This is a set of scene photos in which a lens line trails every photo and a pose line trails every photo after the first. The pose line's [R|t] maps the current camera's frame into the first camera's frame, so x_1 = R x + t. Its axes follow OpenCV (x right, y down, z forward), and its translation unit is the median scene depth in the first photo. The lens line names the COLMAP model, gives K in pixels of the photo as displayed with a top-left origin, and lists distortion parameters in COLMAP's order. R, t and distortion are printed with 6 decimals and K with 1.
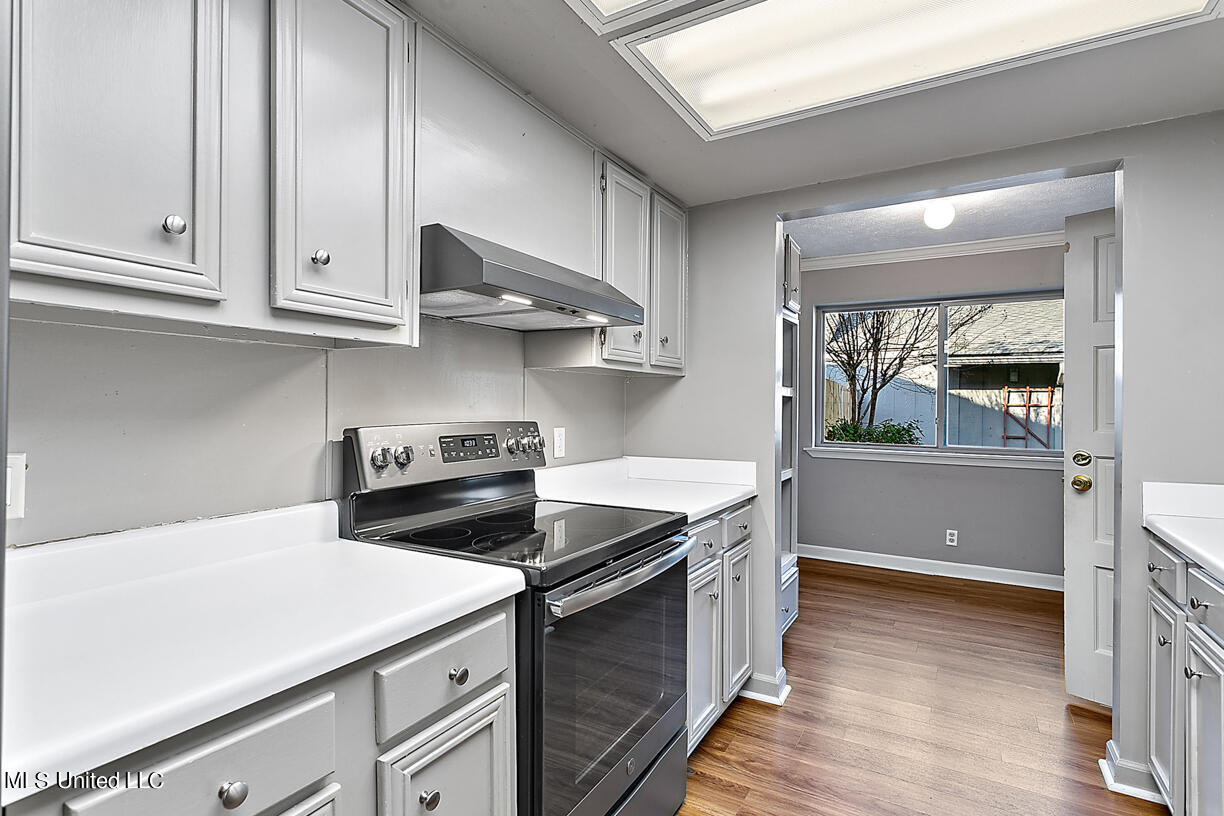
lens RADIAL K [[591.6, 0, 611.3], [0, 591.6, 401.5], [0, 0, 1]] dist [-0.002189, 0.002503]
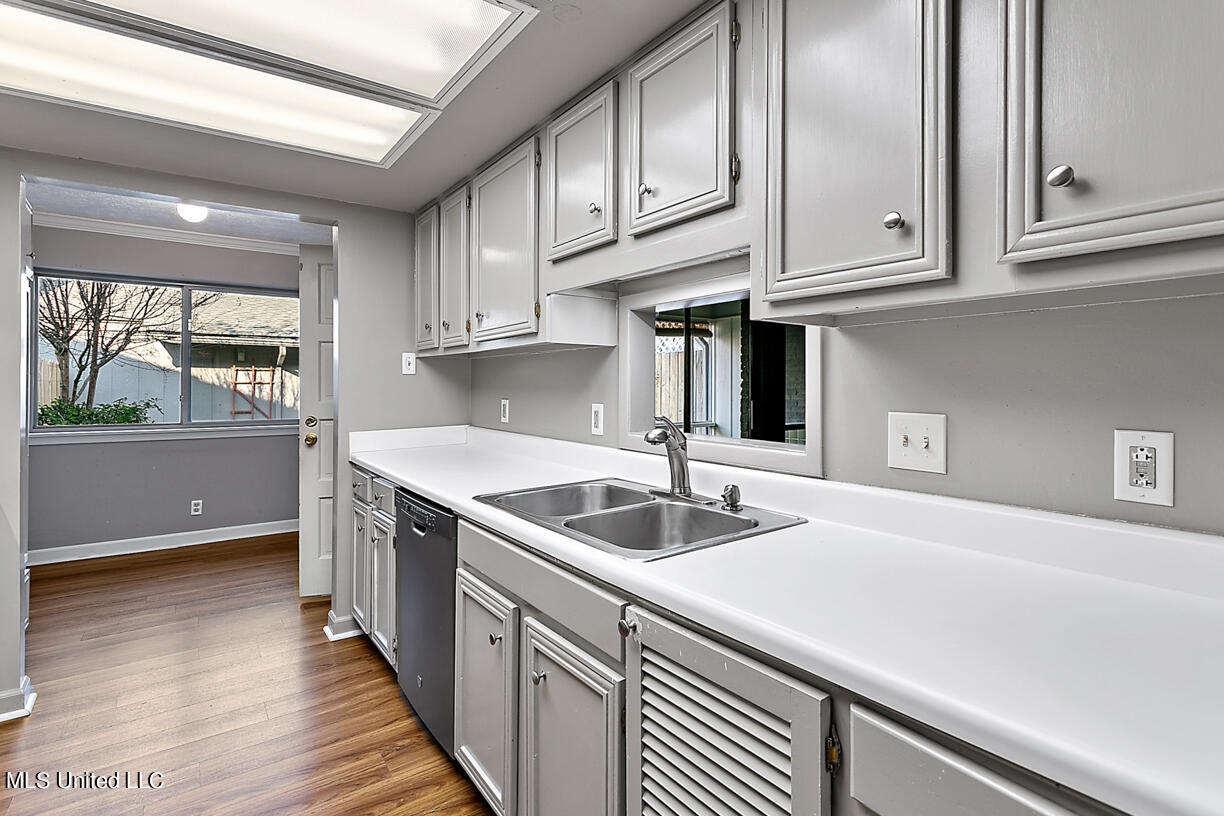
lens RADIAL K [[591.6, 0, 605.0], [0, 591.6, 379.9], [0, 0, 1]] dist [-0.002189, 0.002503]
pose [[0.396298, 0.000139, 0.918122, -0.095336], [-0.001492, 0.999999, 0.000493, -0.001617], [-0.918121, -0.001565, 0.396298, -0.084625]]
